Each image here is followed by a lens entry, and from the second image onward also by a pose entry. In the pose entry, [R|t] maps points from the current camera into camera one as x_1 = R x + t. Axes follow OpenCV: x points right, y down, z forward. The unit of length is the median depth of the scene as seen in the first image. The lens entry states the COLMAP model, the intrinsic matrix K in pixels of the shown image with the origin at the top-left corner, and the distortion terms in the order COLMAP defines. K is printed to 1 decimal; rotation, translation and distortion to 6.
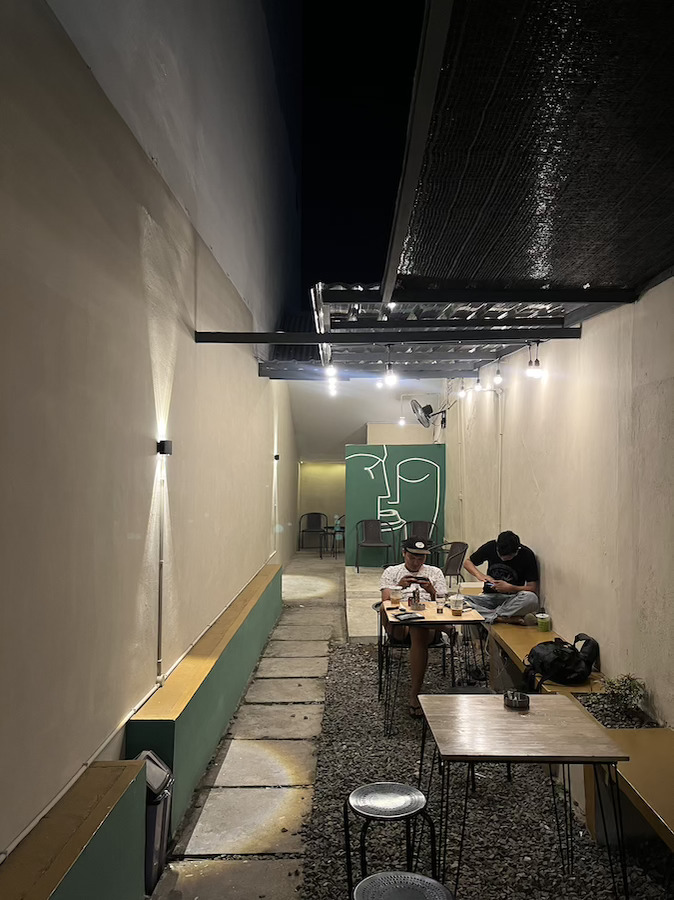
lens RADIAL K [[666.2, 0, 337.0], [0, 666.2, 450.0], [0, 0, 1]] dist [-0.000183, -0.001714]
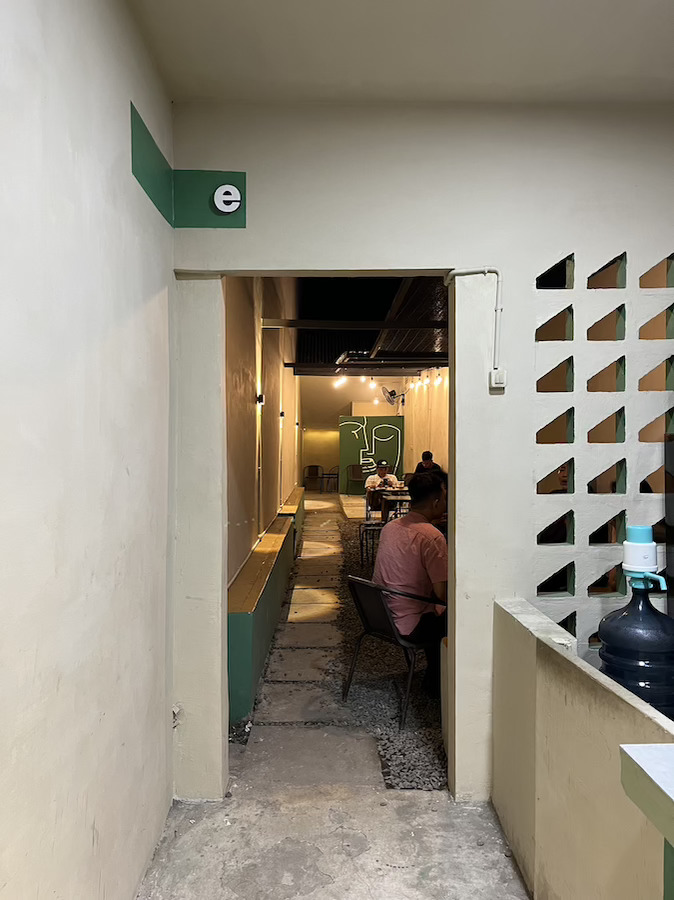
lens RADIAL K [[666.2, 0, 337.0], [0, 666.2, 450.0], [0, 0, 1]] dist [-0.000183, -0.001714]
pose [[0.999168, -0.000375, 0.040784, -0.056410], [-0.001149, 0.999302, 0.037335, 0.013042], [-0.040770, -0.037351, 0.998470, -0.542497]]
